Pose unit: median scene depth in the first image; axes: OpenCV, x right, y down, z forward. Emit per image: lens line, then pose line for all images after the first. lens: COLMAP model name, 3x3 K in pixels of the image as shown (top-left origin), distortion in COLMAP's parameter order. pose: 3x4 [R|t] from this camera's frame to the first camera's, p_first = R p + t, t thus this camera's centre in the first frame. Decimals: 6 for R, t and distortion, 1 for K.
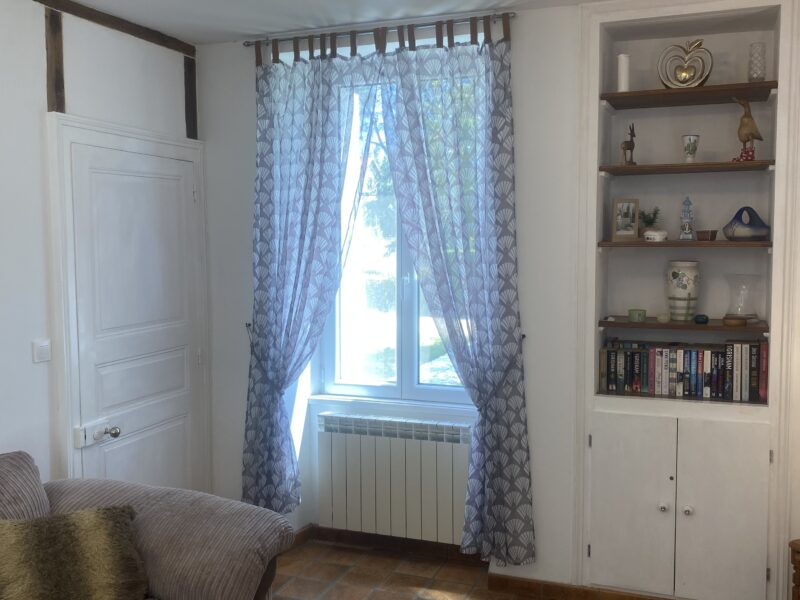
lens RADIAL K [[786.7, 0, 399.2], [0, 786.7, 296.1], [0, 0, 1]] dist [0.190210, -0.535795]
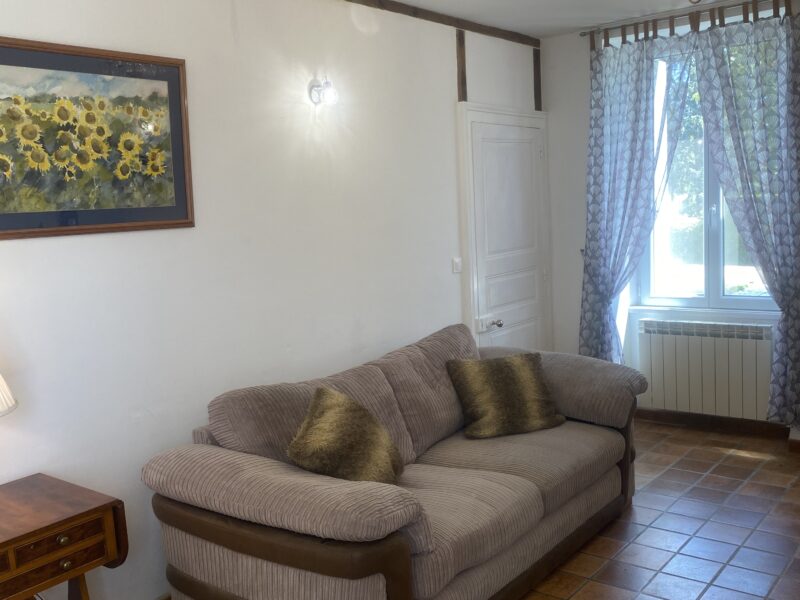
lens RADIAL K [[799.6, 0, 399.2], [0, 799.6, 287.4], [0, 0, 1]] dist [0.092707, -0.174849]
pose [[0.954365, -0.011861, -0.298406, -0.093726], [0.023794, 0.999054, 0.036388, 0.046822], [0.297692, -0.041828, 0.953745, -0.394752]]
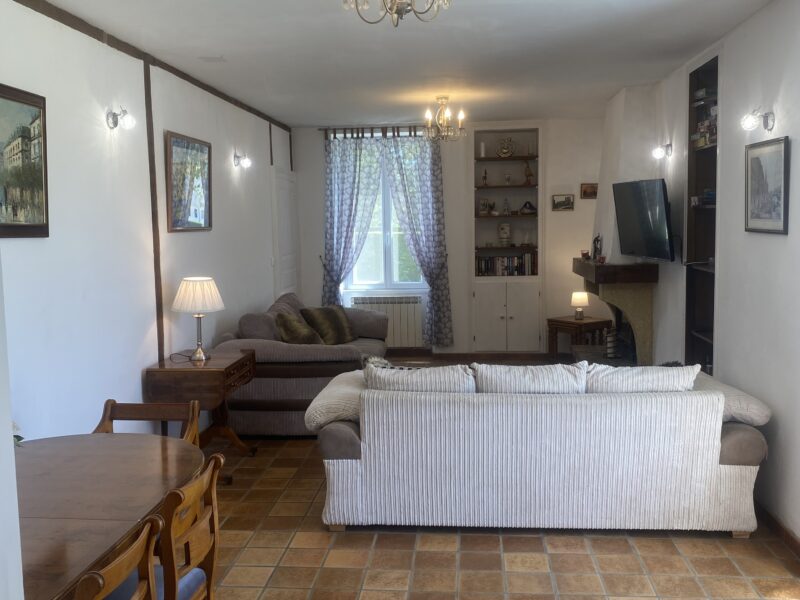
lens RADIAL K [[786.7, 0, 399.2], [0, 786.7, 296.1], [0, 0, 1]] dist [0.190210, -0.535795]
pose [[0.961108, -0.038214, 0.273516, -0.644030], [0.033515, 0.999200, 0.021833, 0.117950], [-0.274132, -0.011816, 0.961620, -1.285409]]
